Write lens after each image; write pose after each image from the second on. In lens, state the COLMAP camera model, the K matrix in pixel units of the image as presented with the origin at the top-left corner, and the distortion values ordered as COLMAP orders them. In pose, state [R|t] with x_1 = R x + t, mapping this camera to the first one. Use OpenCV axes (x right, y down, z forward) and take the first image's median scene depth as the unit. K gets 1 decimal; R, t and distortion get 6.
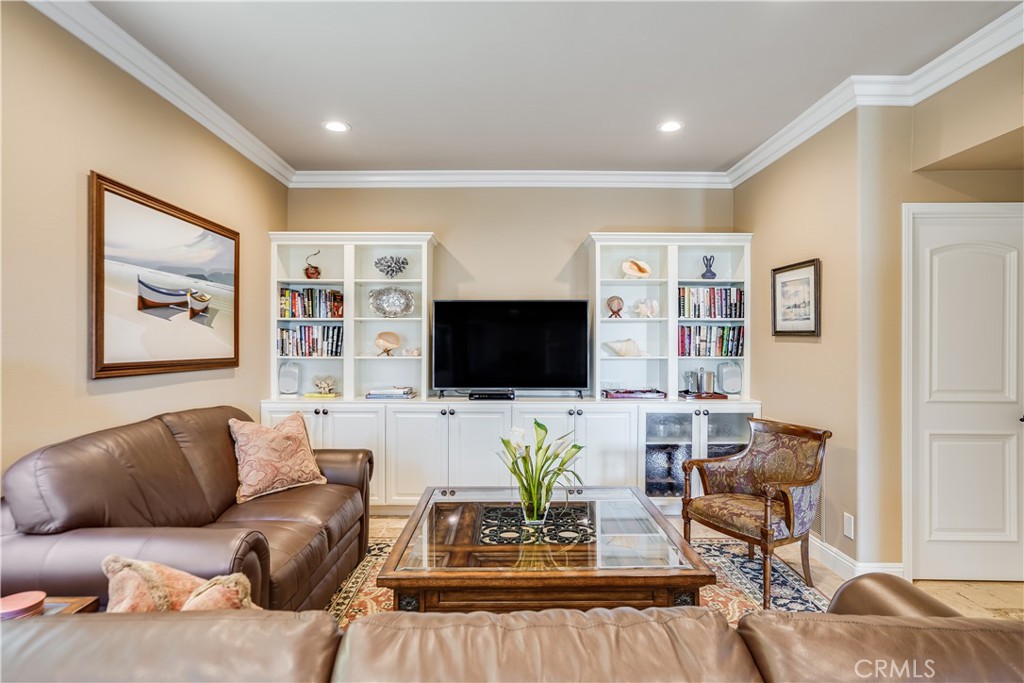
lens RADIAL K [[562.5, 0, 512.0], [0, 562.5, 341.5], [0, 0, 1]] dist [-0.001531, 0.000597]
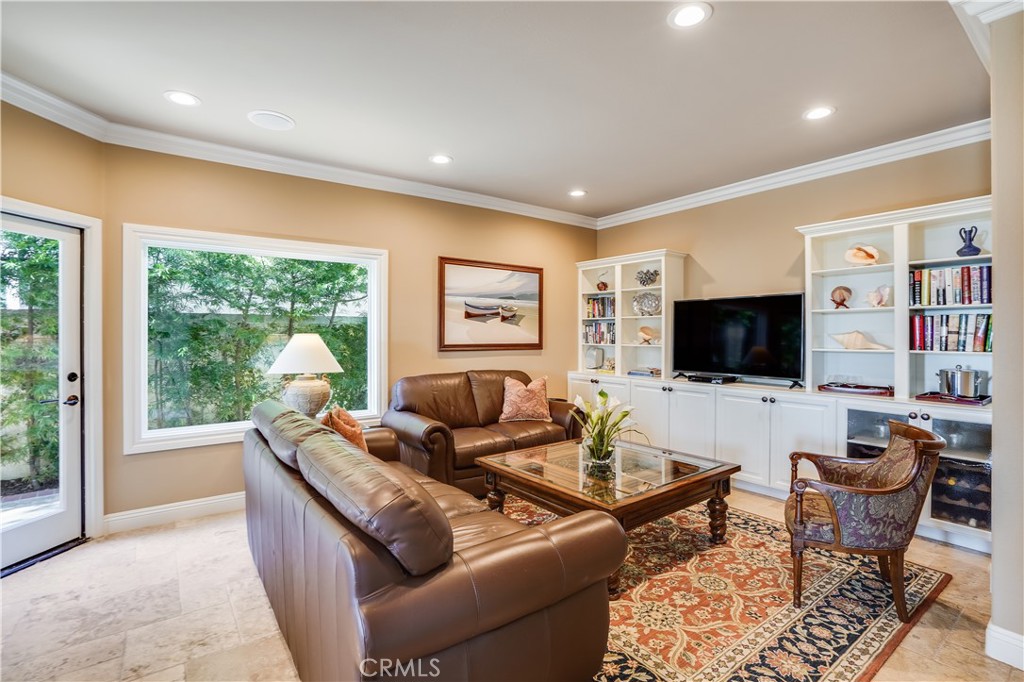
lens RADIAL K [[487.4, 0, 514.1], [0, 487.4, 331.2], [0, 0, 1]] dist [-0.002437, 0.000151]
pose [[0.596356, -0.004694, -0.802707, 0.534175], [0.001608, 0.999988, -0.004653, -0.000883], [0.802719, 0.001484, 0.596356, 0.059019]]
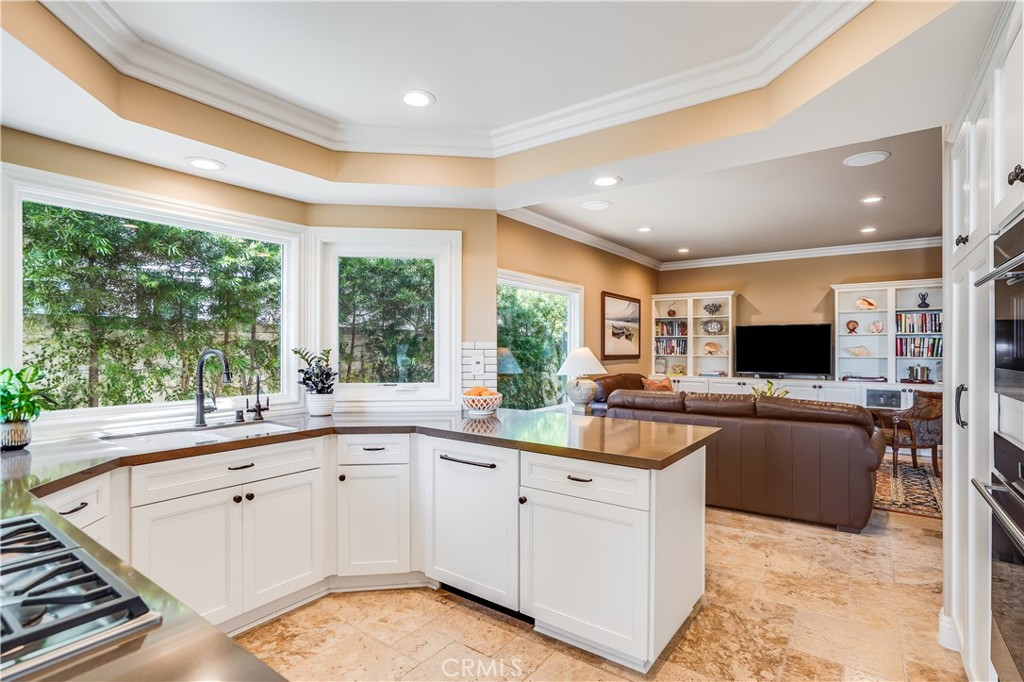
lens RADIAL K [[527.3, 0, 495.1], [0, 527.3, 338.2], [0, 0, 1]] dist [-0.042602, 0.028505]
pose [[0.800169, -0.010321, -0.599686, 0.268404], [-0.000835, 0.999832, -0.018322, 0.001409], [0.599774, 0.015162, 0.800026, -0.892995]]
